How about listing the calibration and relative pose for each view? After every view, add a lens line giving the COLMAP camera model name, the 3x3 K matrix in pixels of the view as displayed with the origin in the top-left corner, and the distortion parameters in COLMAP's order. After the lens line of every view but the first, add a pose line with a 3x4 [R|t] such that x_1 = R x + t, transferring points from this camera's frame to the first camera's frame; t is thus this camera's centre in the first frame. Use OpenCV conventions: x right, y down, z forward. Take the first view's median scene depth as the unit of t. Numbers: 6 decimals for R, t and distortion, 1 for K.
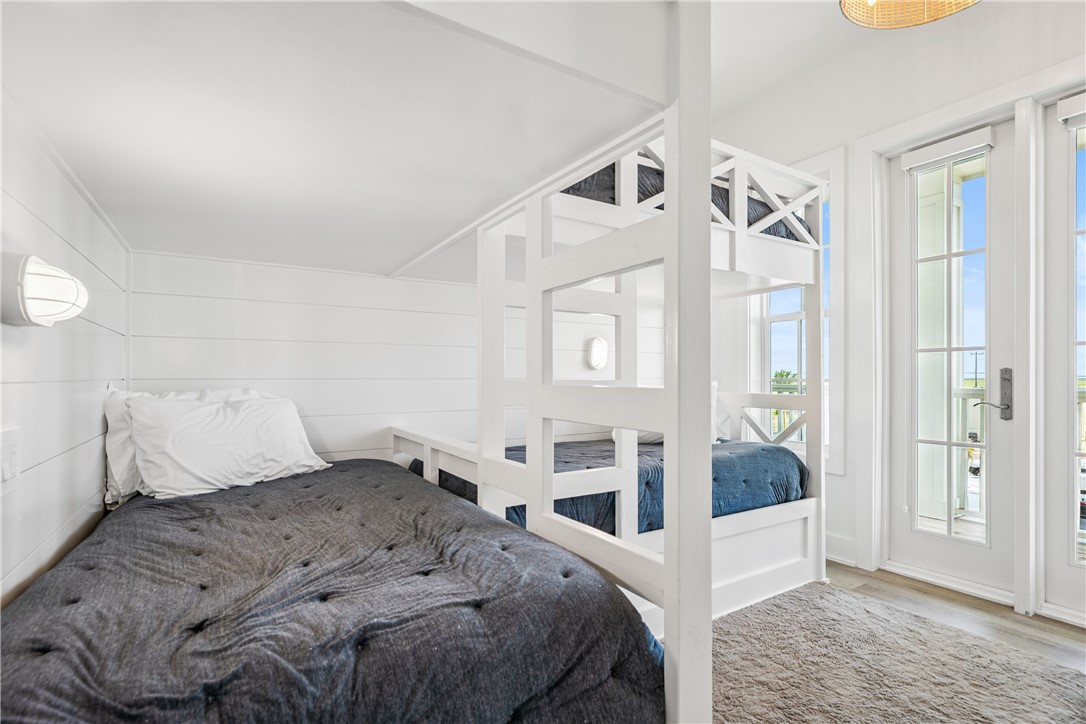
lens RADIAL K [[508.5, 0, 543.4], [0, 508.5, 372.2], [0, 0, 1]] dist [0.000515, 0.000552]
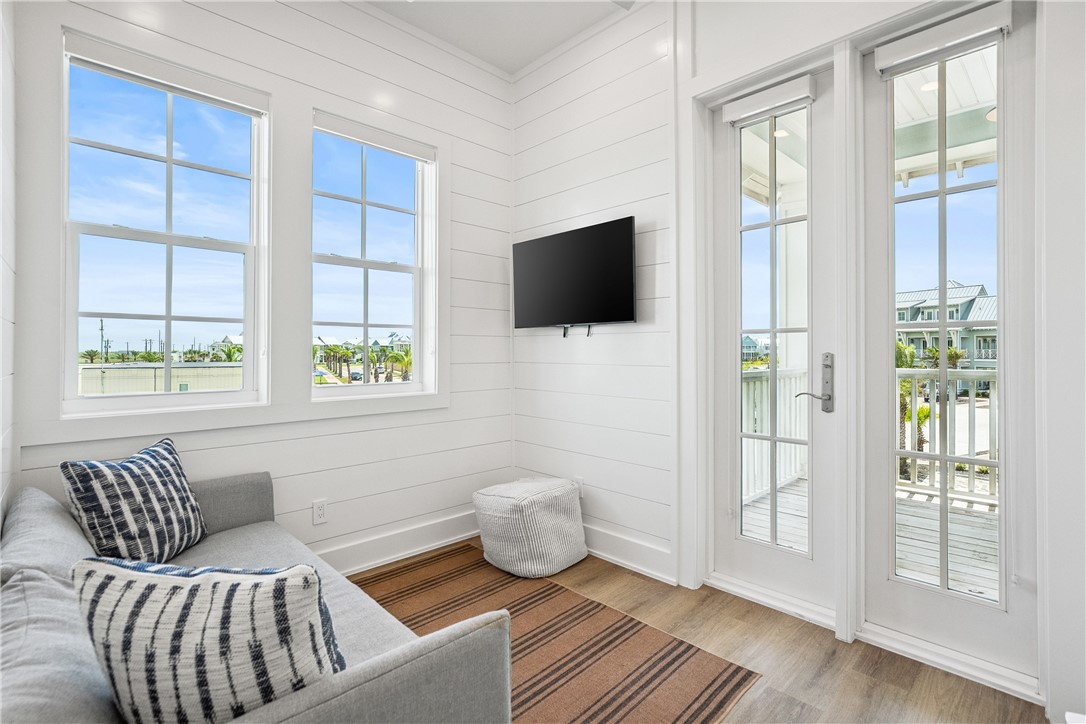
lens RADIAL K [[508.5, 0, 543.1], [0, 508.5, 354.0], [0, 0, 1]] dist [0.000515, 0.000552]
pose [[0.973304, -0.002782, 0.229501, 0.242245], [0.003355, 0.999992, -0.002108, 0.000022], [-0.229494, 0.002821, 0.973306, 0.270132]]
